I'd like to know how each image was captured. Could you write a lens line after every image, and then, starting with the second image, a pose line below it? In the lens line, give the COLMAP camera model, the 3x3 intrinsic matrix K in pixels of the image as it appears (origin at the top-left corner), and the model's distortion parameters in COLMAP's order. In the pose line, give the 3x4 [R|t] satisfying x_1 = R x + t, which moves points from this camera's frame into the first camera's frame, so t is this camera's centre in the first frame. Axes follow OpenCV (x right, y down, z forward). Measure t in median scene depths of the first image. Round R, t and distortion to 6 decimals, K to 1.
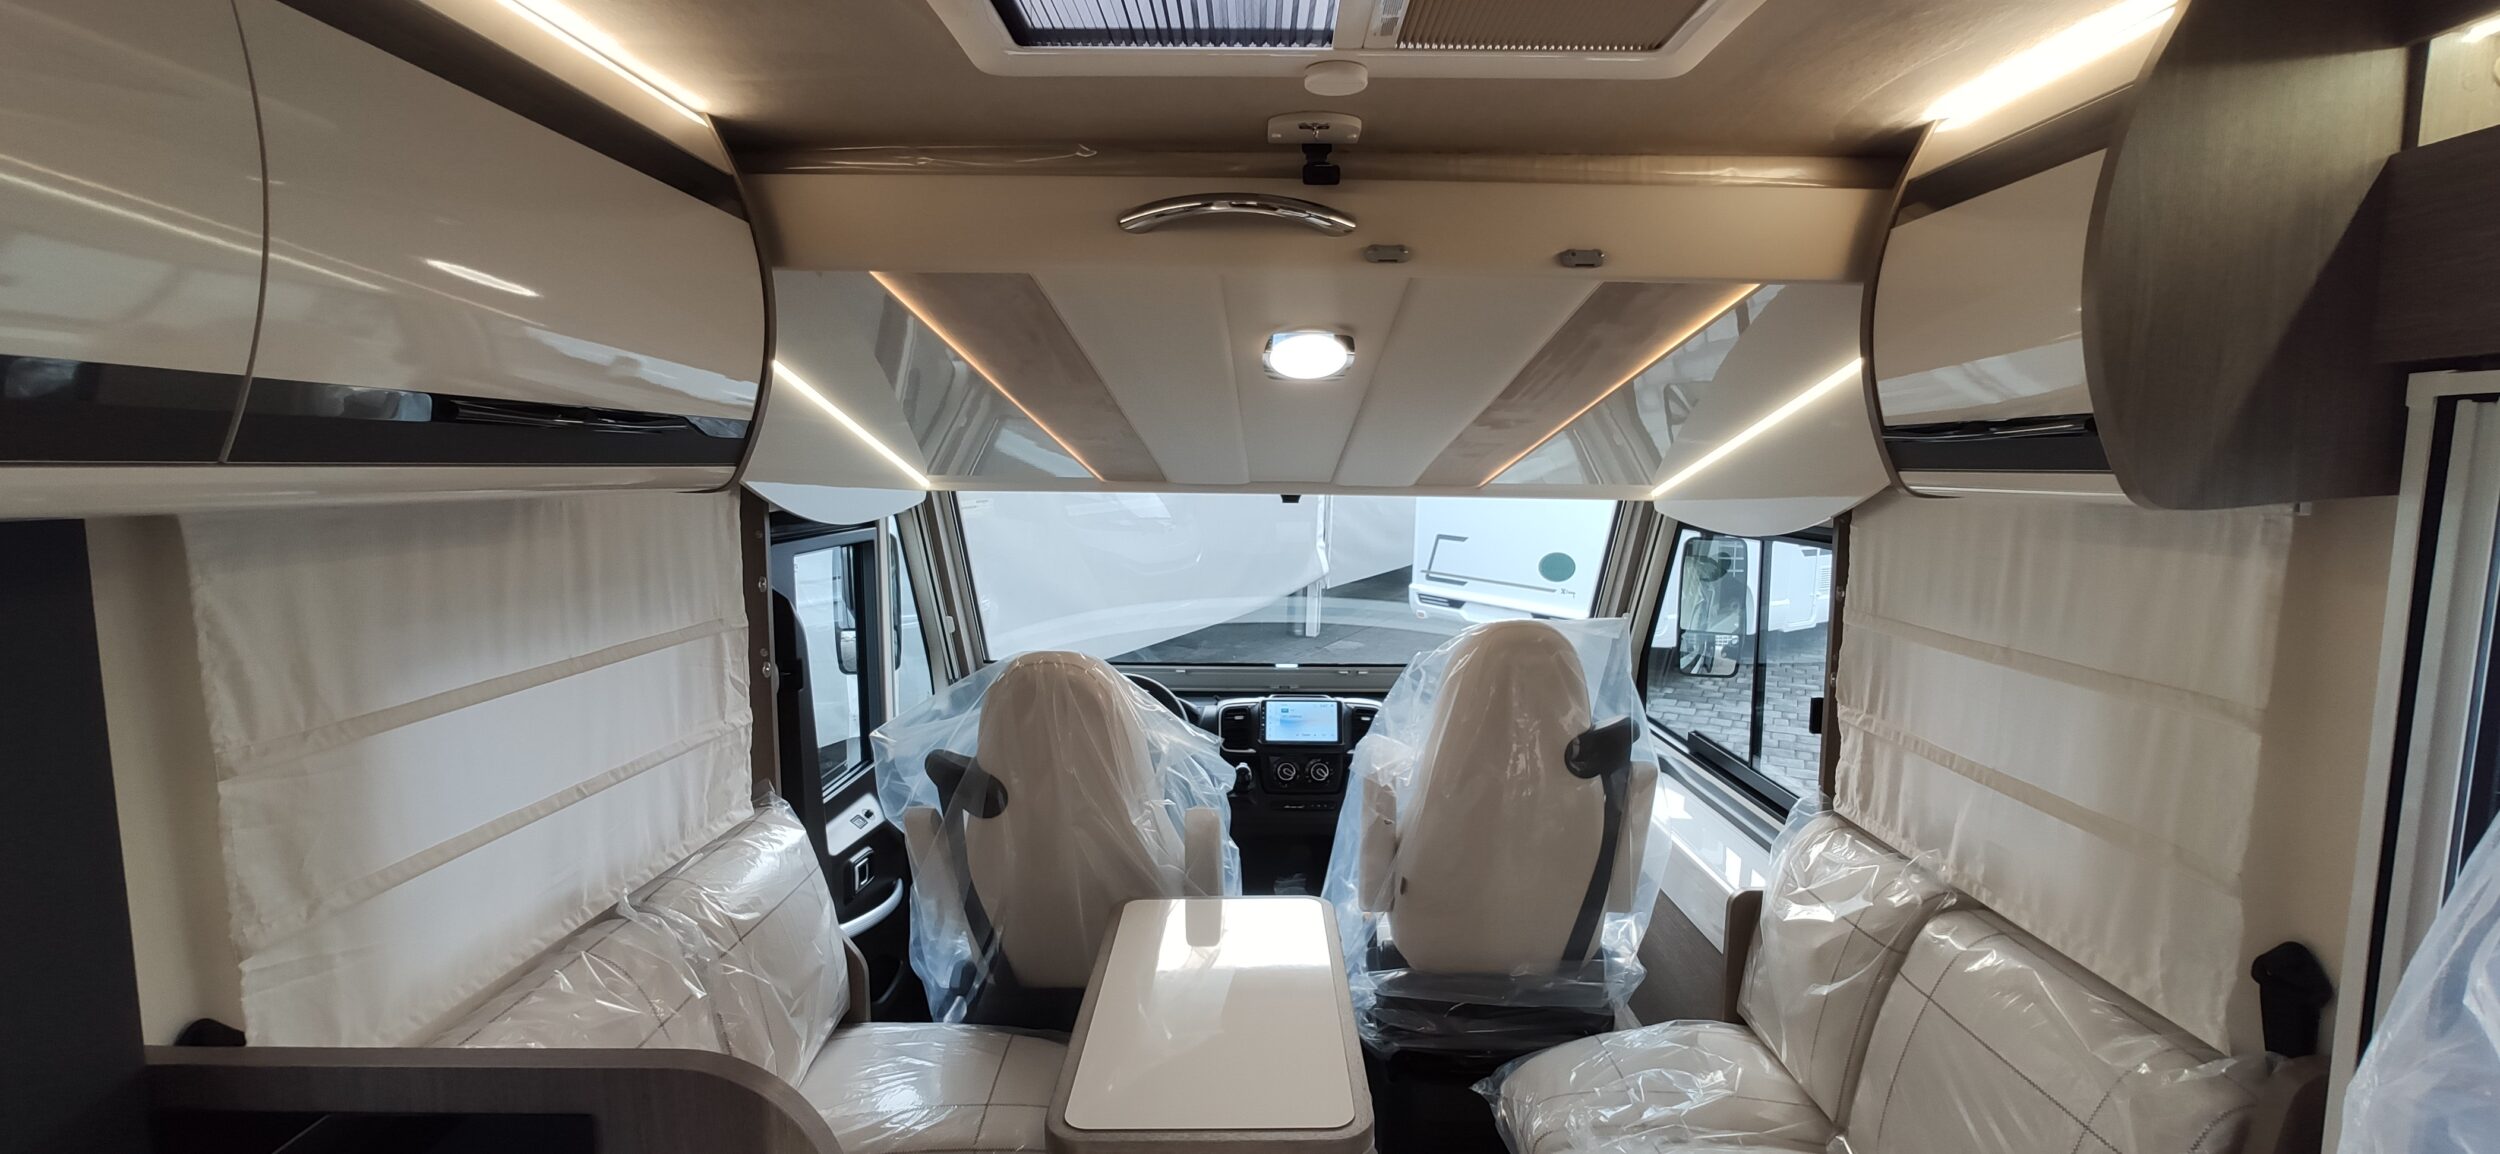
lens RADIAL K [[1087.4, 0, 1267.9], [0, 1087.4, 586.4], [0, 0, 1]] dist [-0.034843, 0.019763]
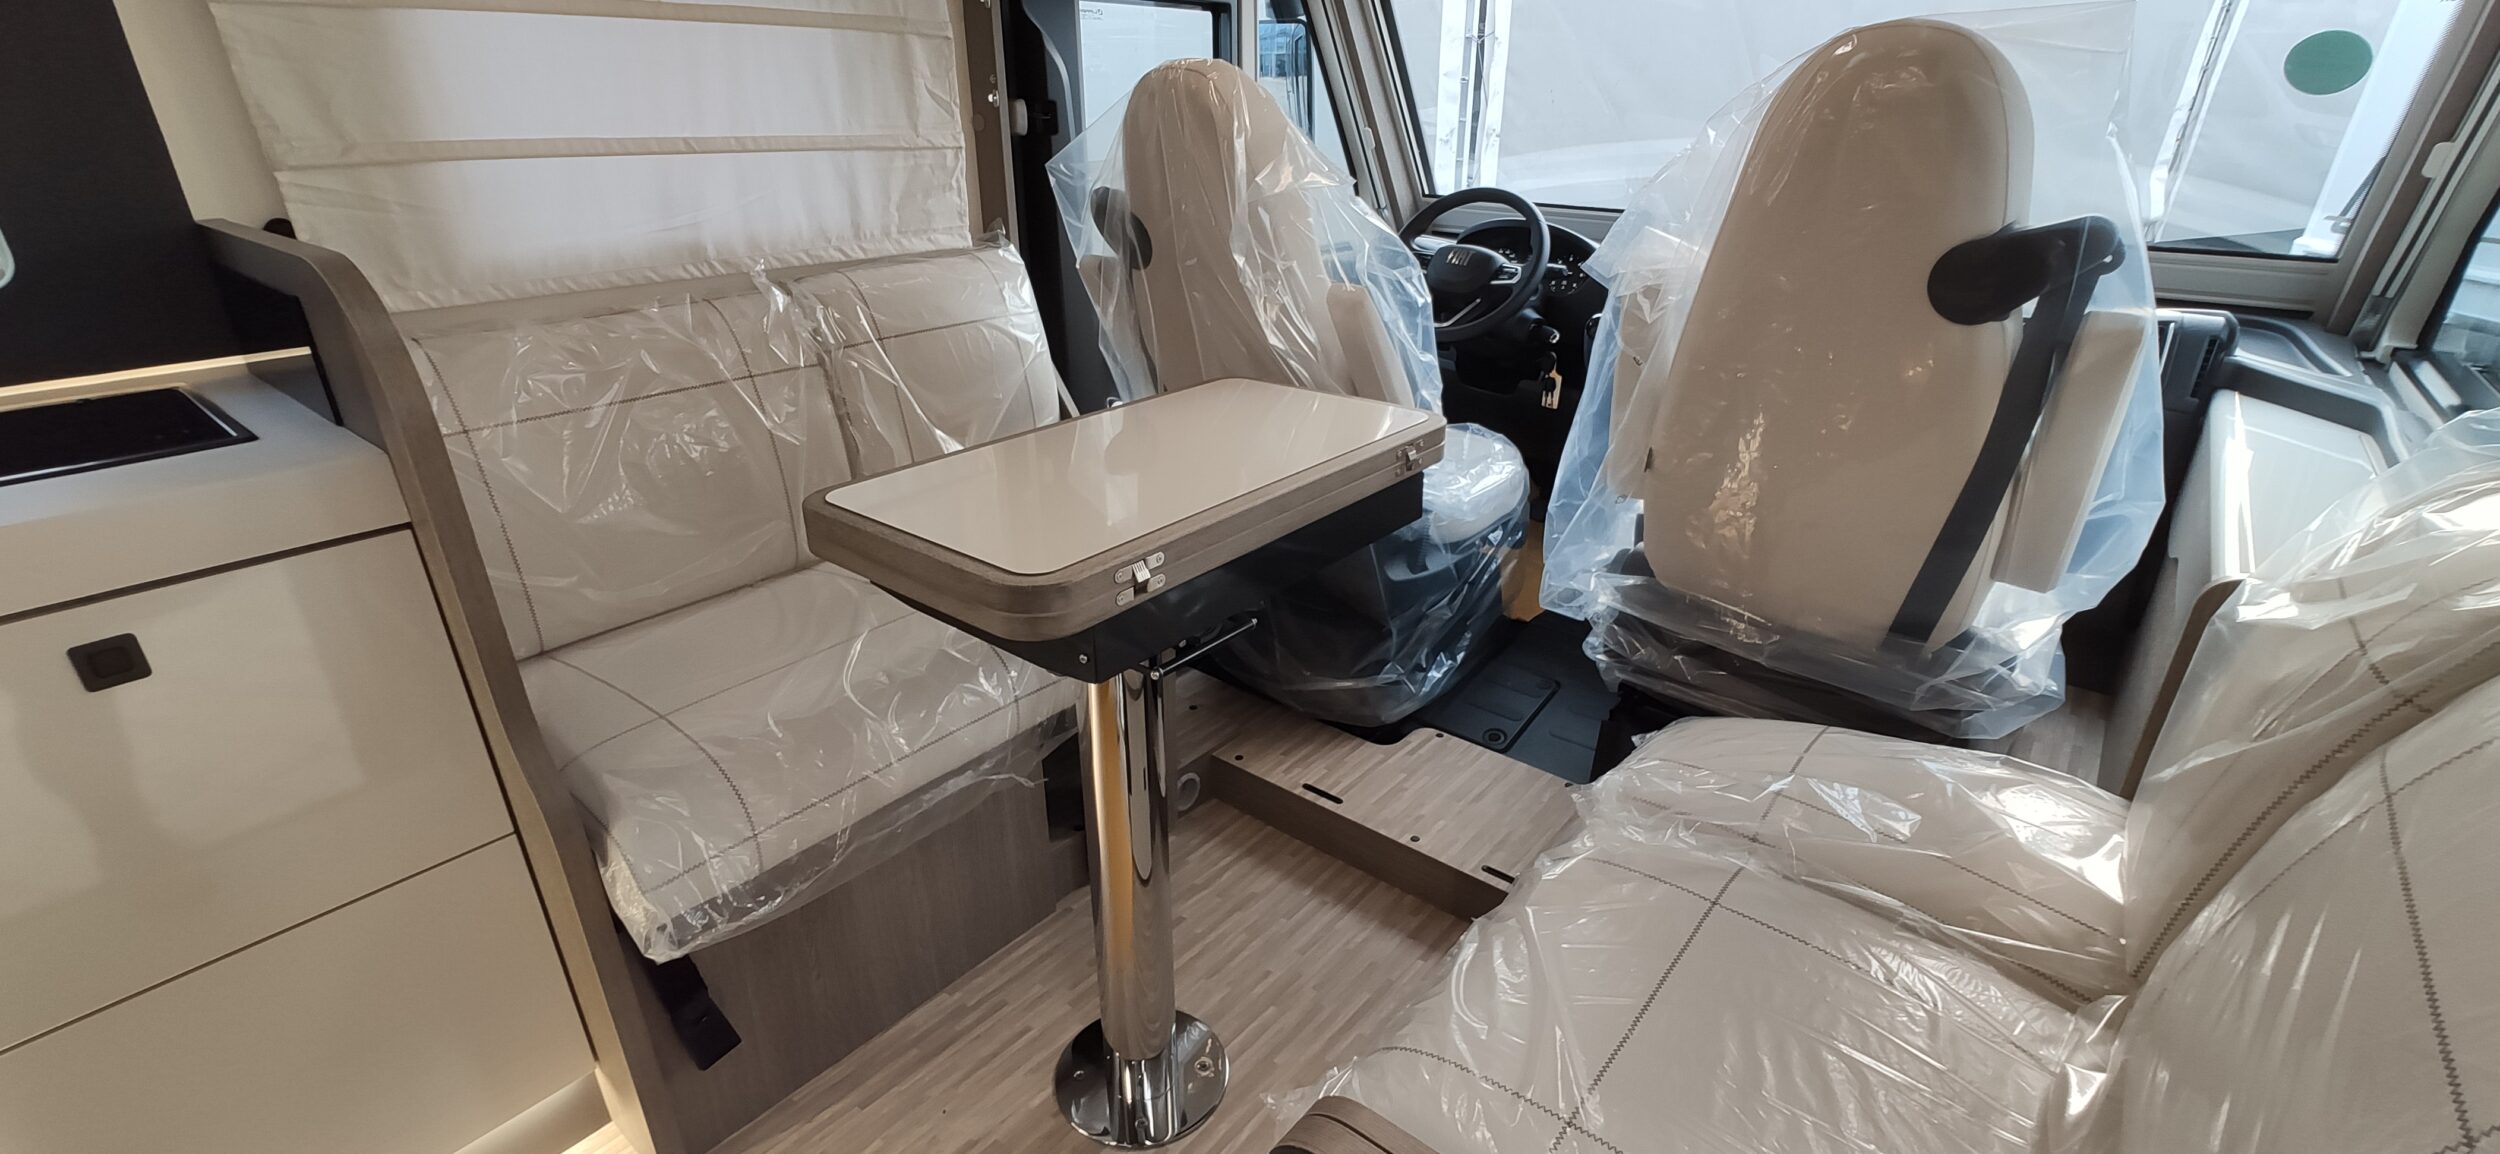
lens RADIAL K [[1087.4, 0, 1267.9], [0, 1087.4, 586.4], [0, 0, 1]] dist [-0.034843, 0.019763]
pose [[0.776727, 0.256656, -0.575172, 0.396213], [-0.070730, 0.942975, 0.325263, 0.159822], [0.625853, -0.211959, 0.750588, 0.341609]]
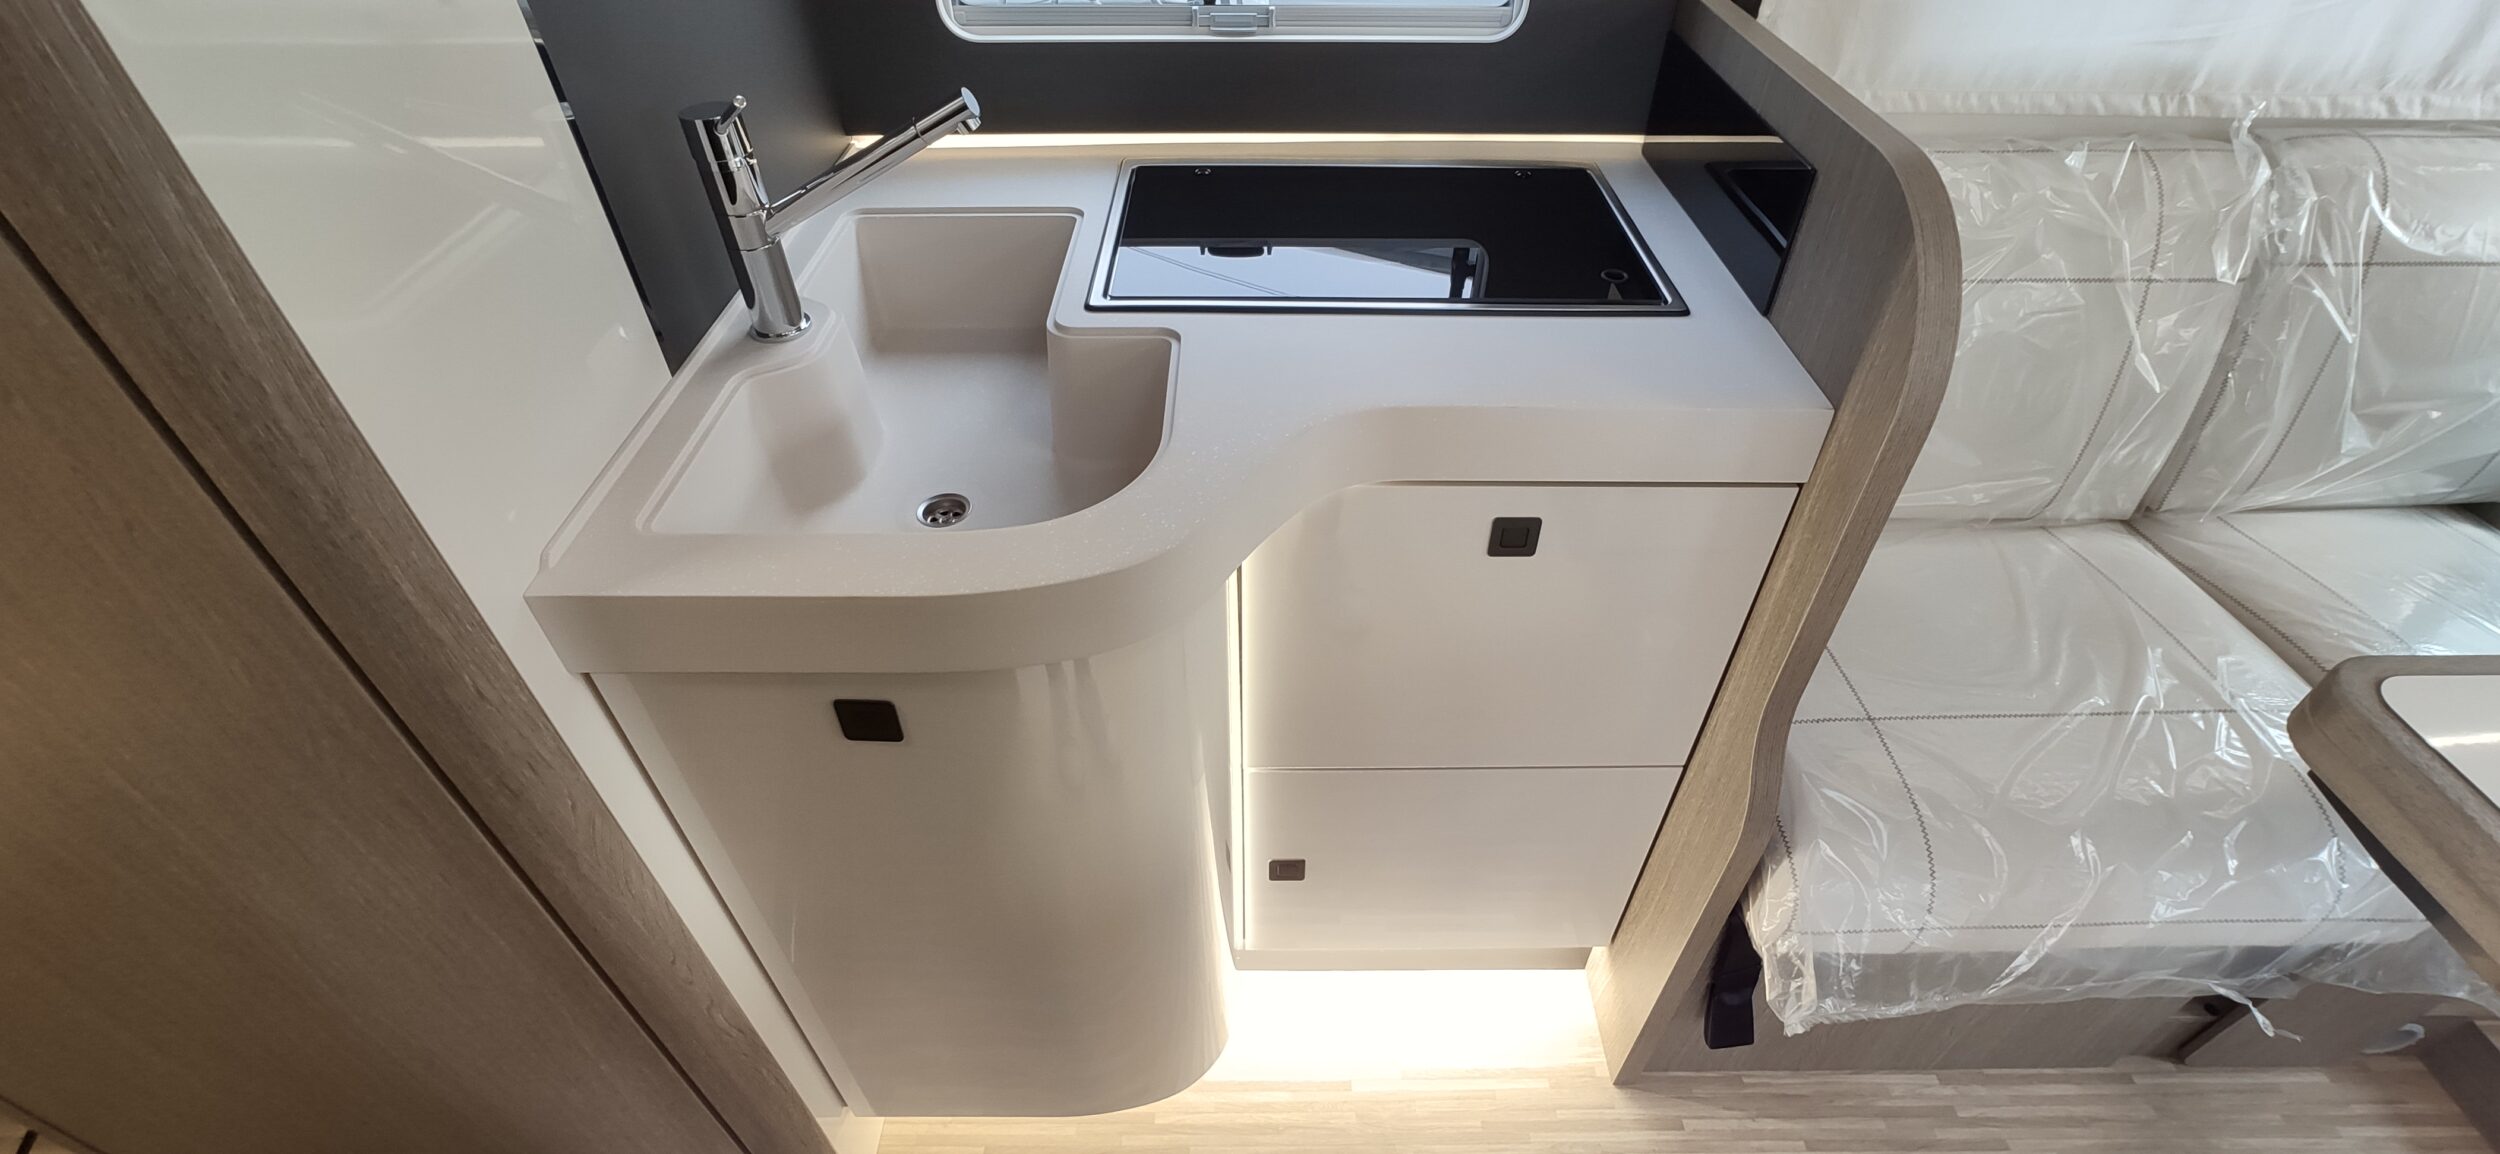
lens RADIAL K [[1072.2, 0, 1264.8], [0, 1072.2, 559.8], [0, 0, 1]] dist [0.007406, 0.000118]
pose [[0.003899, 0.653848, -0.756616, 0.126361], [-0.125723, 0.750939, 0.648294, 0.096786], [0.992058, 0.092596, 0.085132, 0.227515]]
